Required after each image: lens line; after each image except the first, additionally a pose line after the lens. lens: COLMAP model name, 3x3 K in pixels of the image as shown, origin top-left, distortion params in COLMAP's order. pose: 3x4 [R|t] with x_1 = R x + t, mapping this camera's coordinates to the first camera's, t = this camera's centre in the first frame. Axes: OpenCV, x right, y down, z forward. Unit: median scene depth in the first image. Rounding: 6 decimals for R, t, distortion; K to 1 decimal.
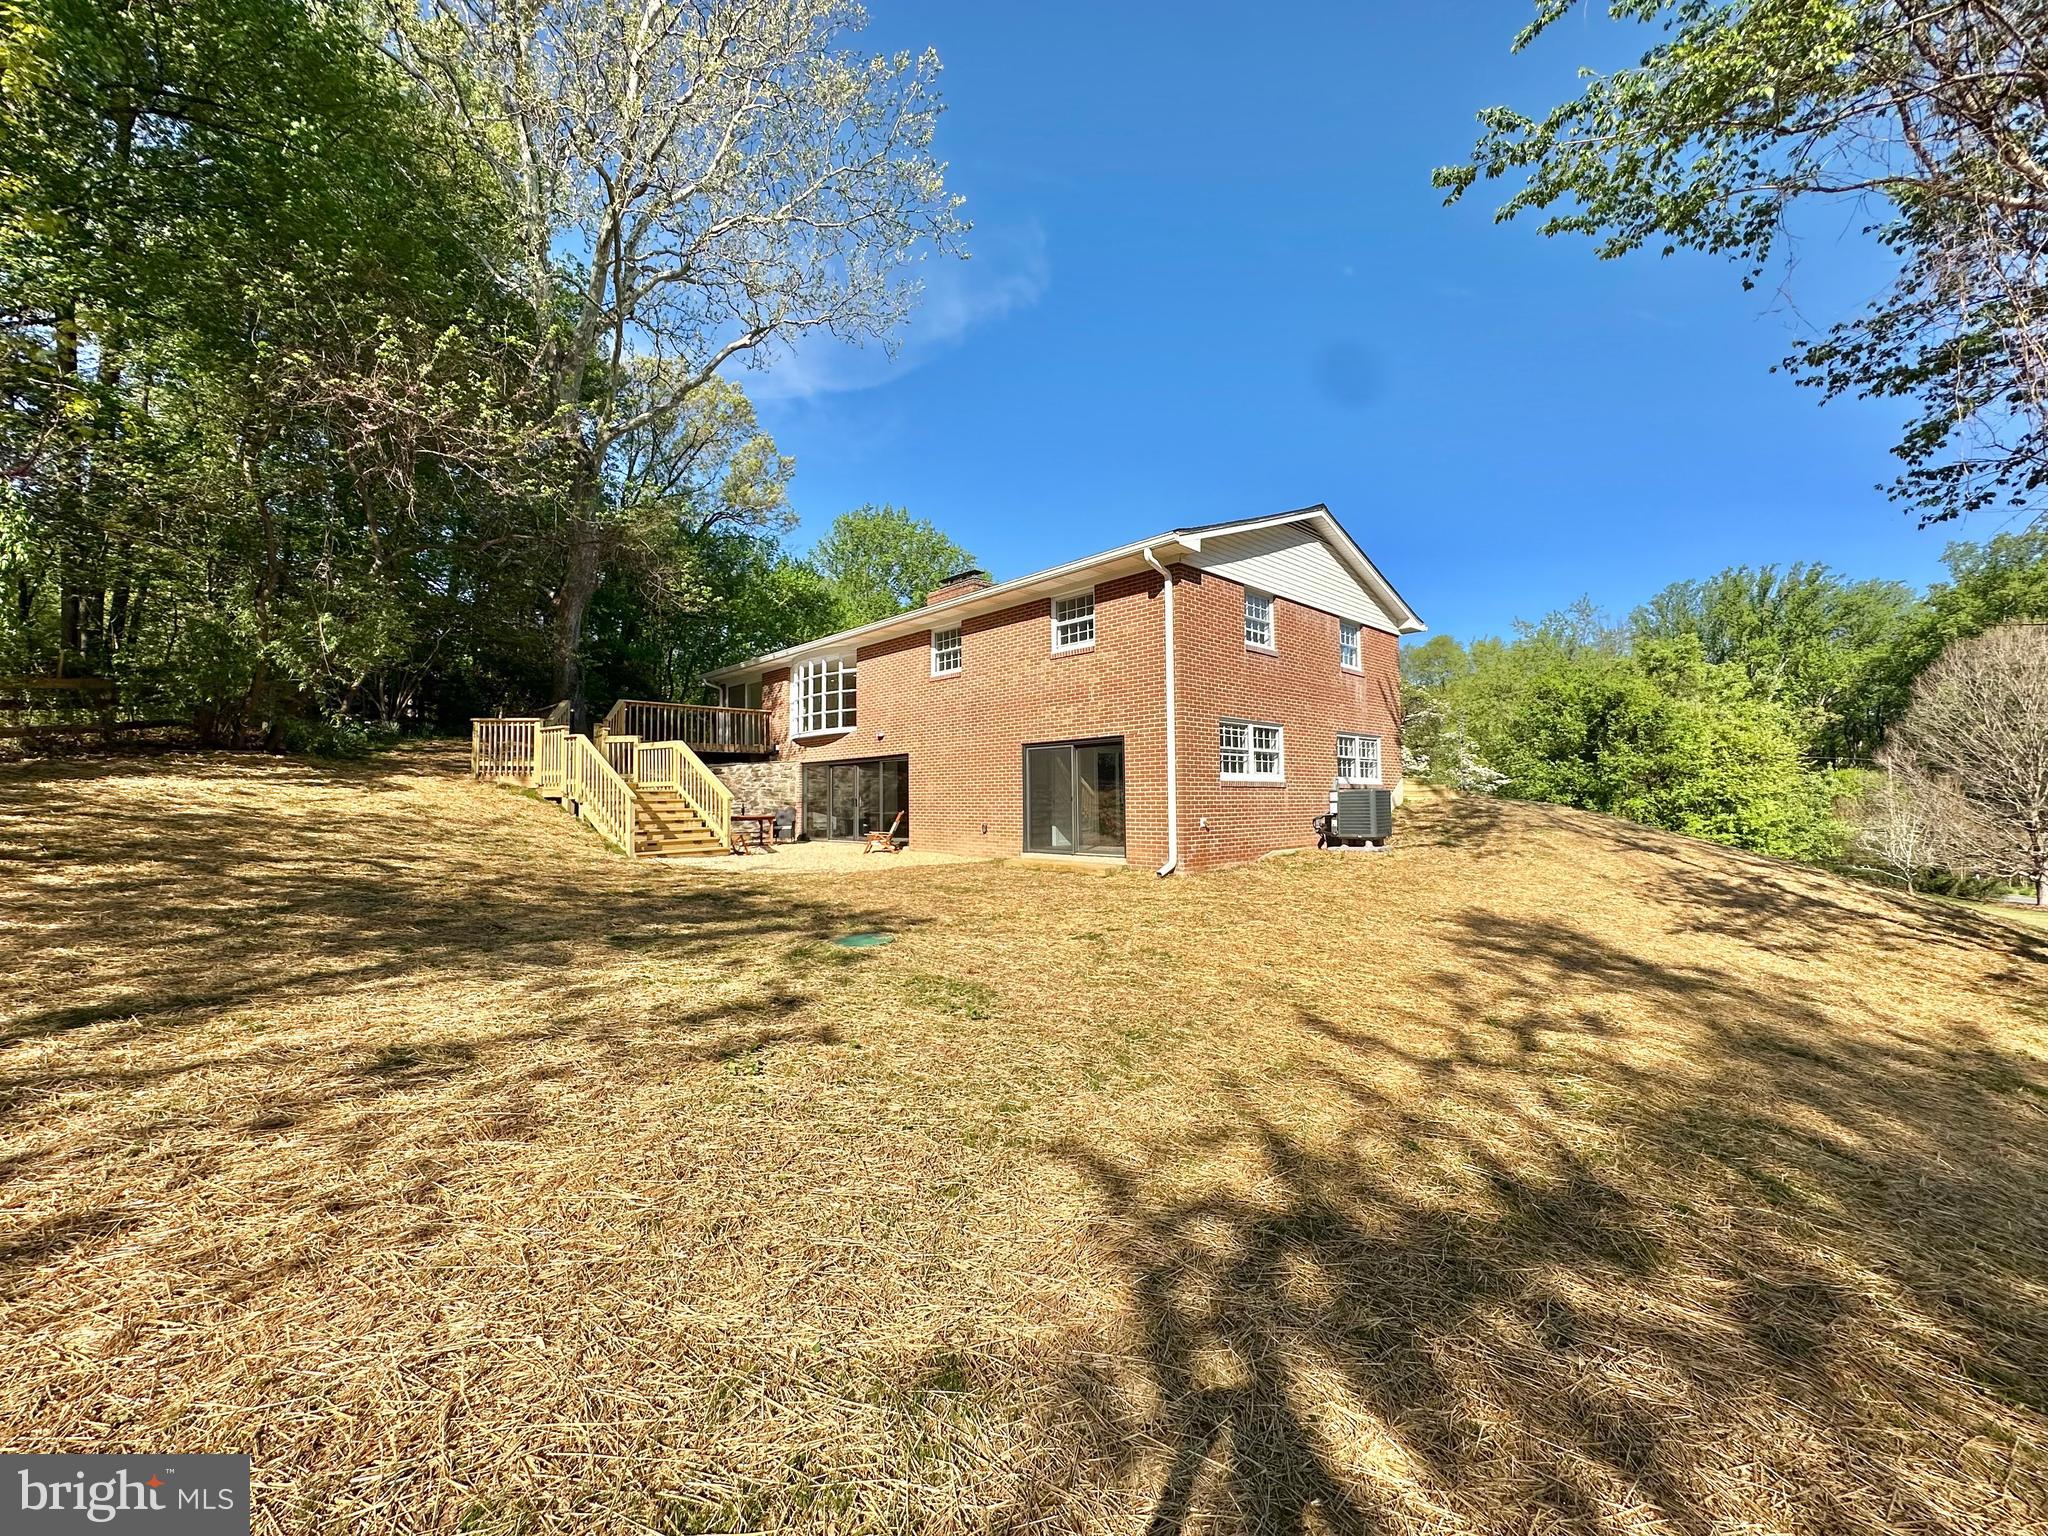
lens RADIAL K [[817.1, 0, 1024.0], [0, 817.1, 768.0], [0, 0, 1]] dist [-0.002702, 0.000052]
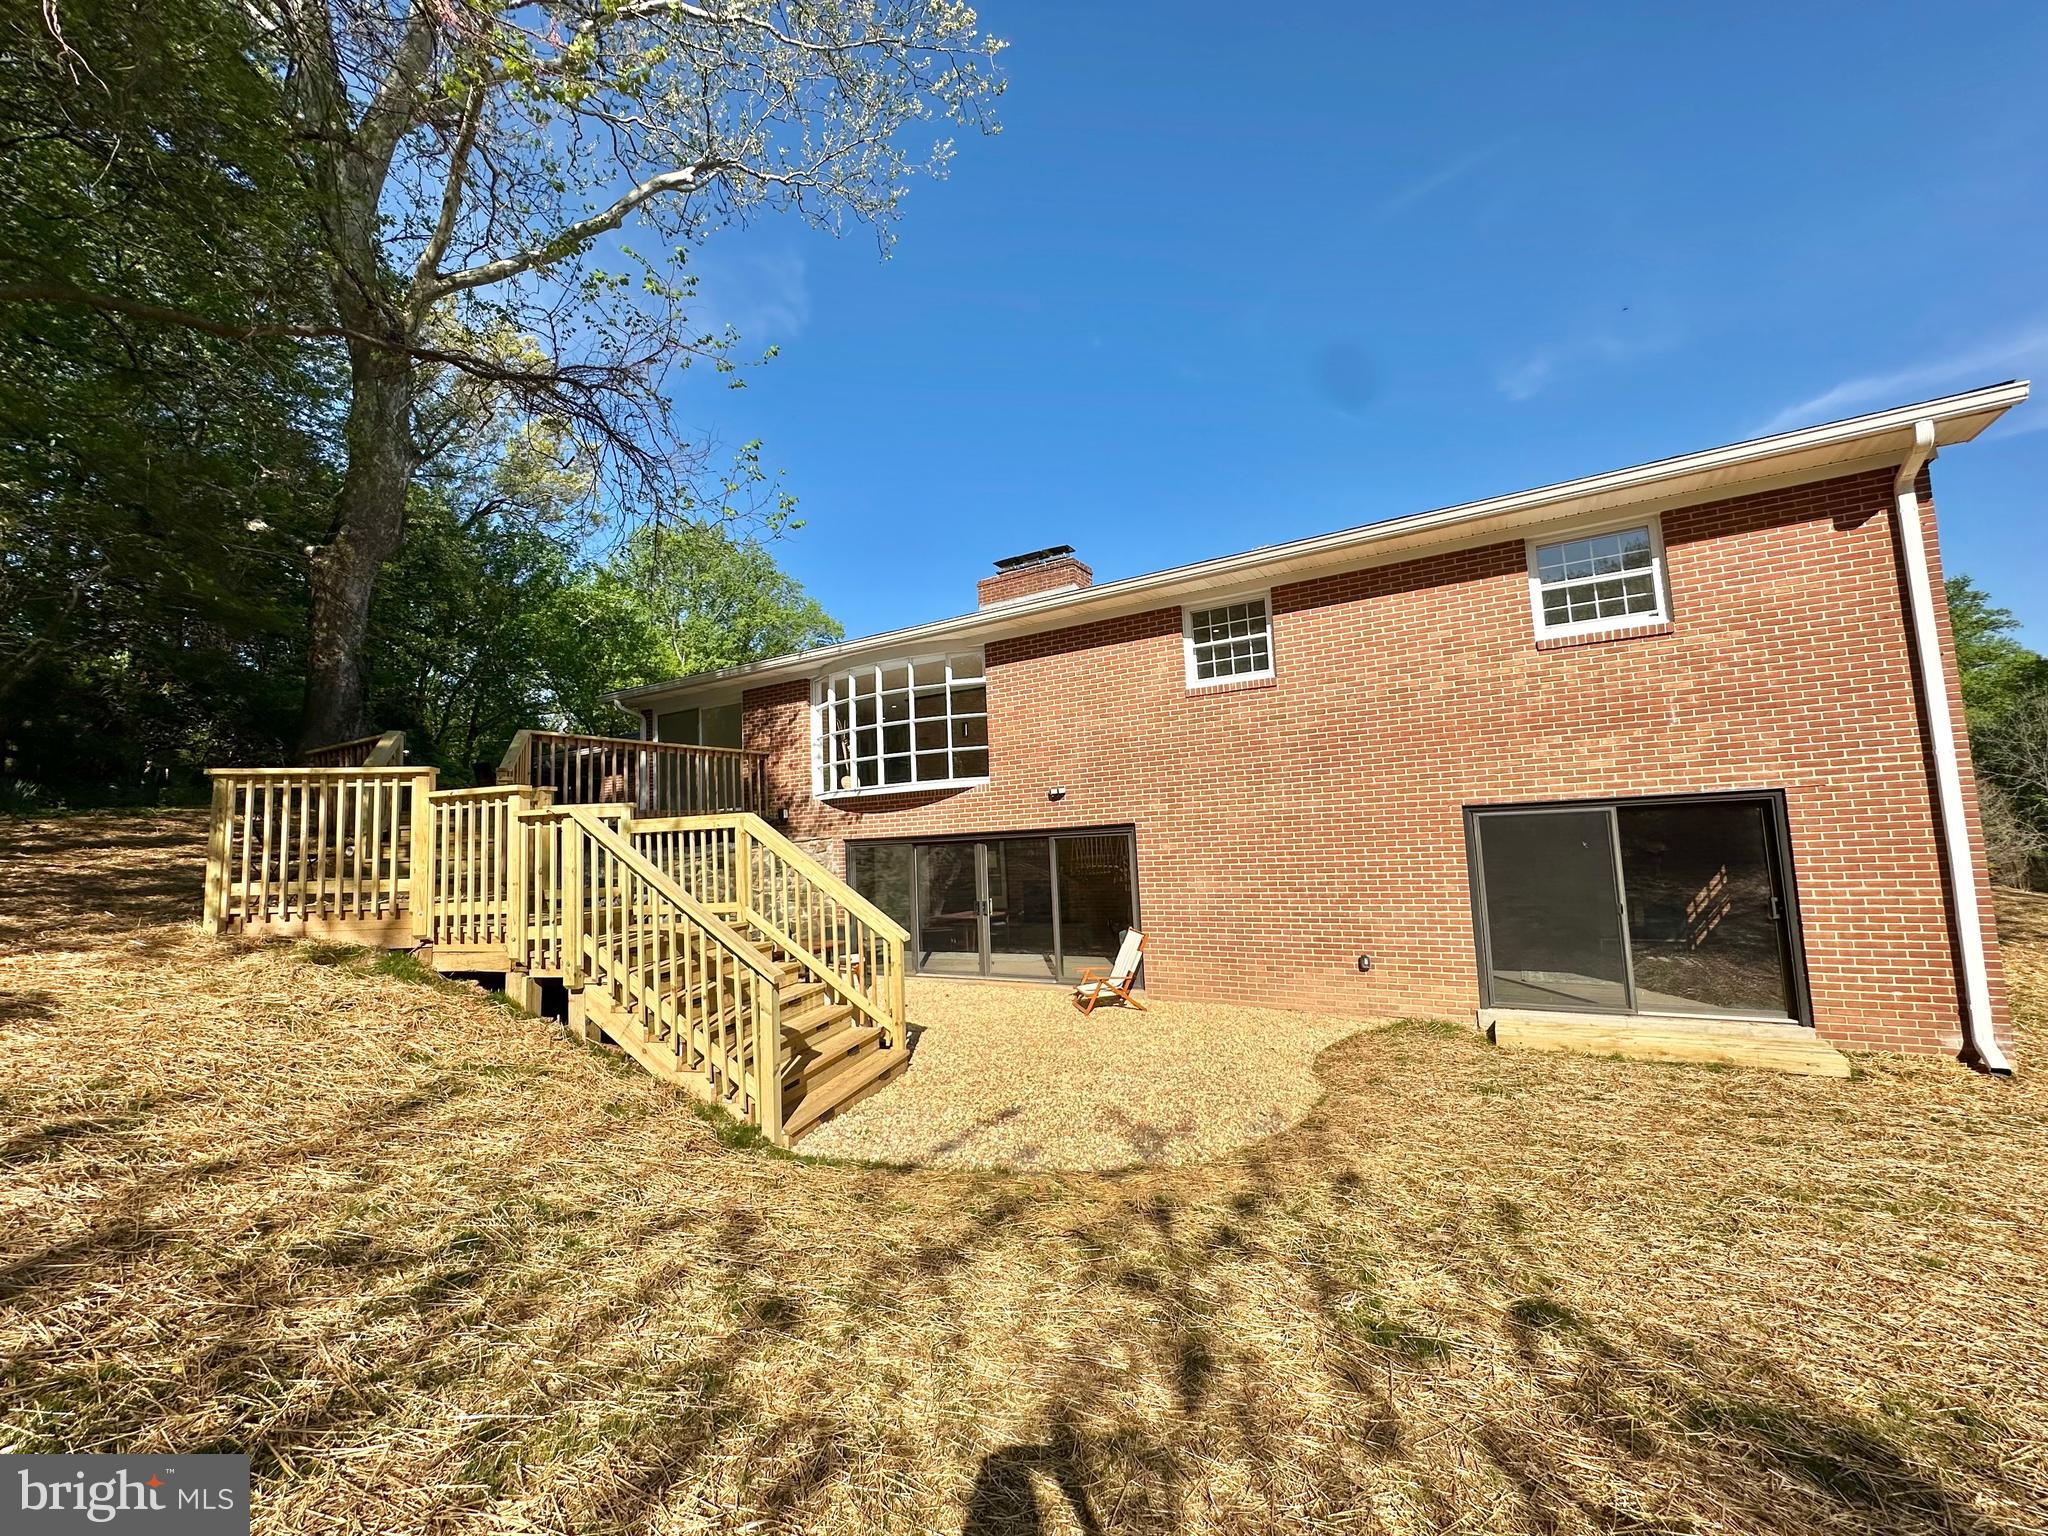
lens RADIAL K [[817.1, 0, 1024.0], [0, 817.1, 768.0], [0, 0, 1]] dist [-0.002702, 0.000052]
pose [[0.962041, -0.009498, 0.272740, -0.370861], [0.024770, 0.998308, -0.052608, -0.028619], [-0.271779, 0.057367, 0.960648, 0.478278]]
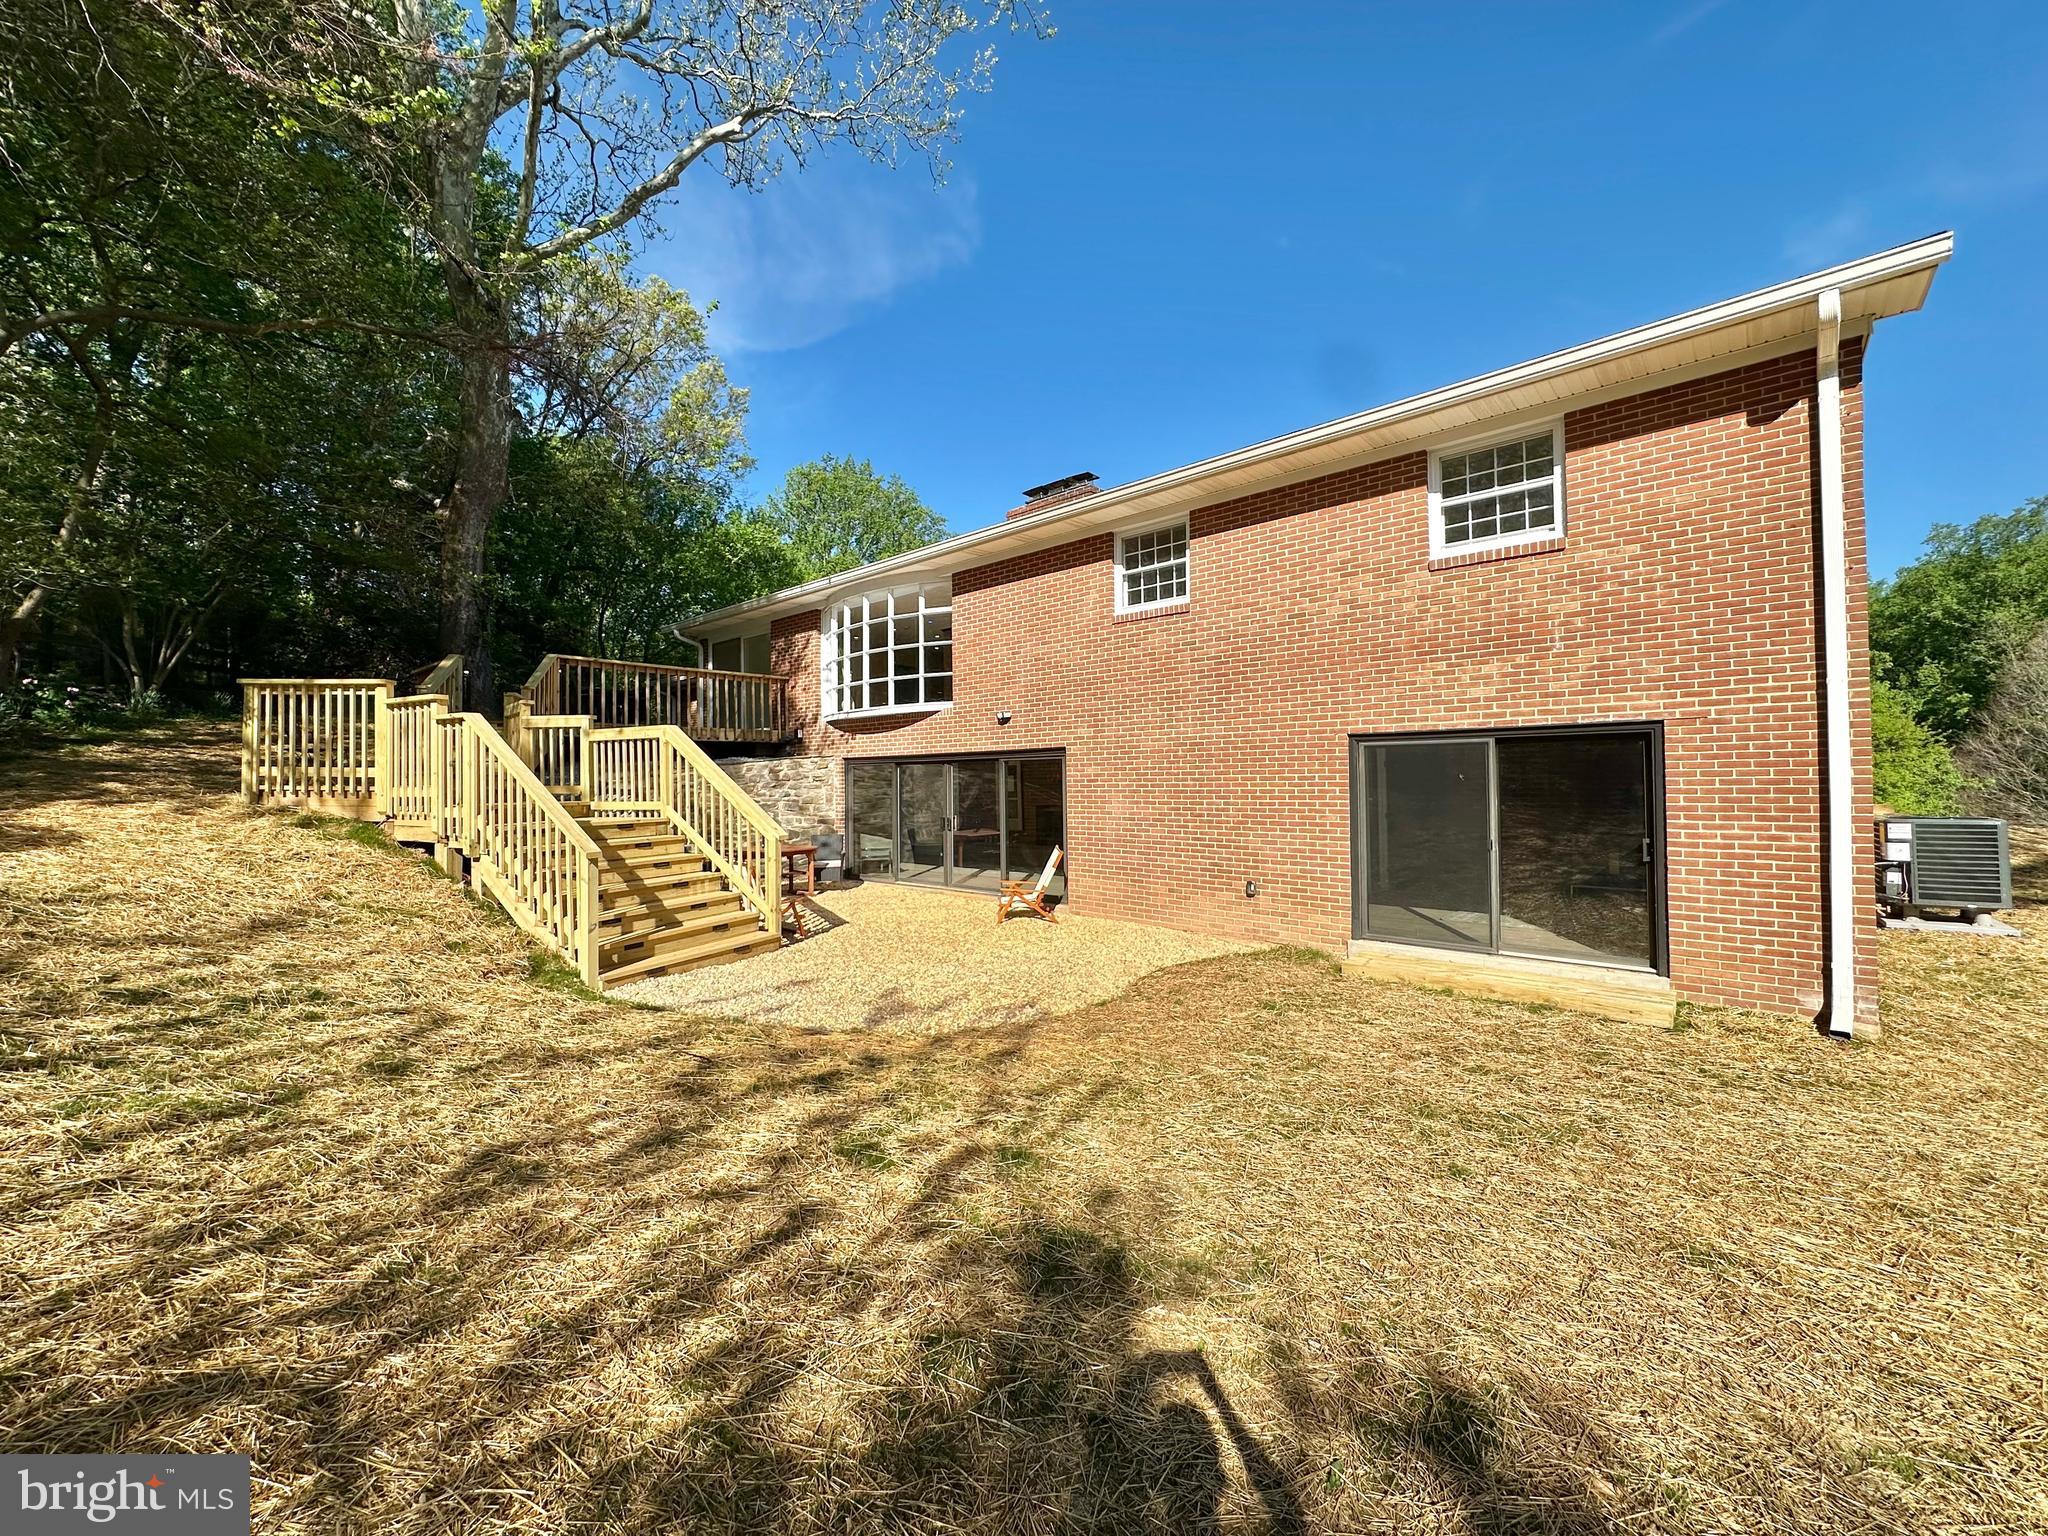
lens RADIAL K [[817.1, 0, 1024.0], [0, 817.1, 768.0], [0, 0, 1]] dist [-0.002702, 0.000052]
pose [[0.997072, -0.000734, 0.076466, -0.217381], [-0.001218, 0.999674, 0.025486, -0.018148], [-0.076460, -0.025504, 0.996746, 0.419798]]
